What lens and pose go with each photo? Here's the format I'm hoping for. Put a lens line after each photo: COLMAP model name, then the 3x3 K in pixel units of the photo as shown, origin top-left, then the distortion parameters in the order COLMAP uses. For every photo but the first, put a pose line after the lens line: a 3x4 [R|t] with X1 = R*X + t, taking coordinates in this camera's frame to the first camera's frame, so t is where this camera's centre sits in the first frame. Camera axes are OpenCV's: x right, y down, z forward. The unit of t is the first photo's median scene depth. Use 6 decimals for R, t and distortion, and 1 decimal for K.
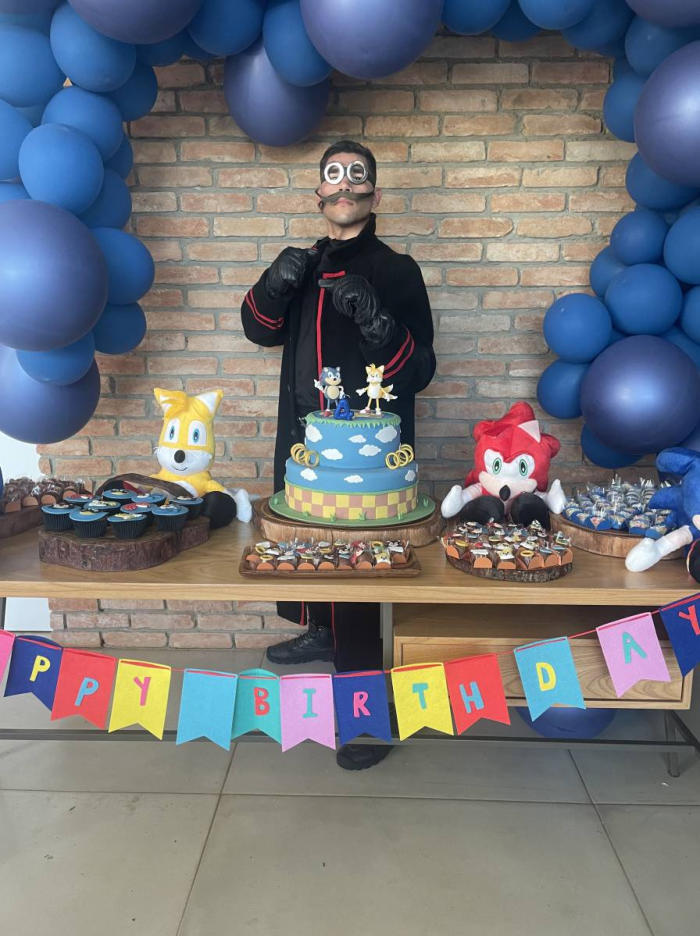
lens RADIAL K [[722.5, 0, 350.0], [0, 722.5, 468.0], [0, 0, 1]] dist [0.050447, -0.074550]
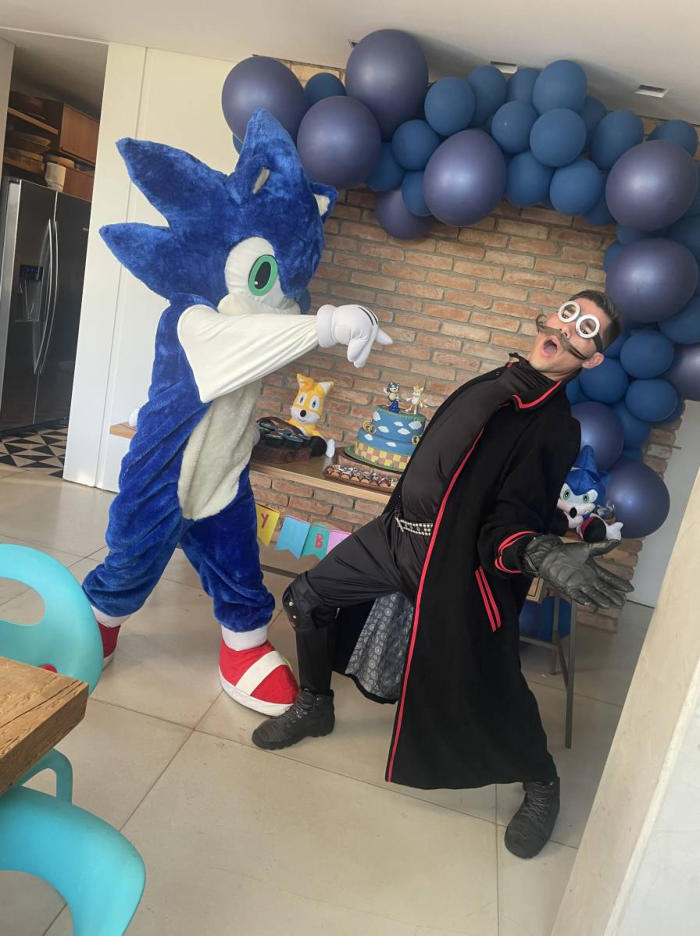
lens RADIAL K [[722.5, 0, 350.0], [0, 722.5, 468.0], [0, 0, 1]] dist [0.050447, -0.074550]
pose [[0.967838, 0.222878, -0.116686, 0.107344], [-0.222403, 0.974802, 0.017241, 0.053750], [0.117589, 0.009265, 0.993019, -0.698664]]
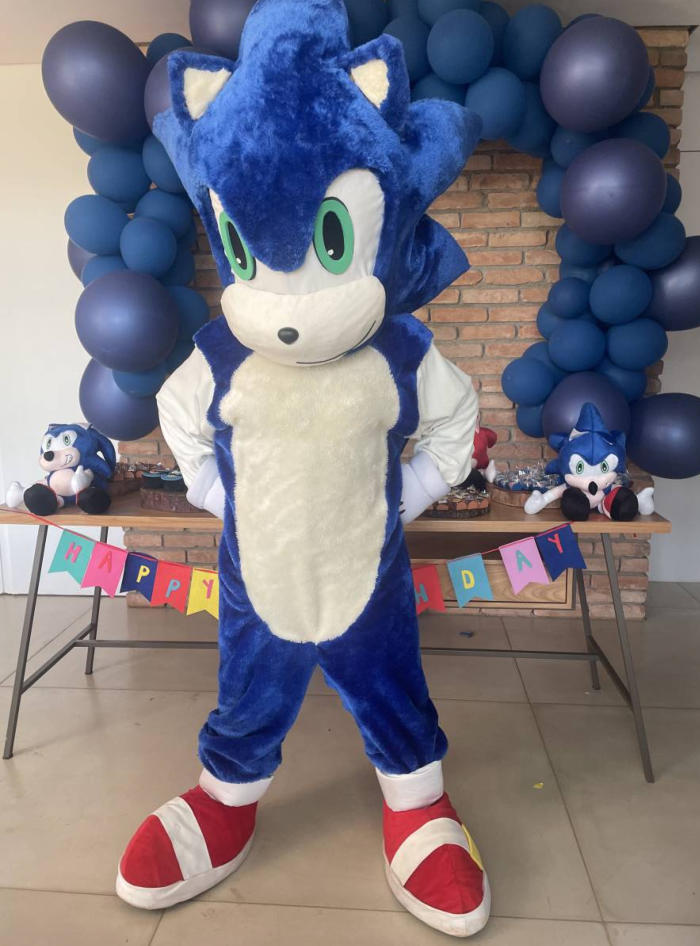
lens RADIAL K [[725.7, 0, 350.0], [0, 725.7, 473.0], [0, 0, 1]] dist [0.045710, -0.072654]
pose [[0.998679, -0.000749, -0.051370, 0.069638], [-0.000875, 0.999501, -0.031585, 0.077474], [0.051368, 0.031588, 0.998180, -0.388396]]
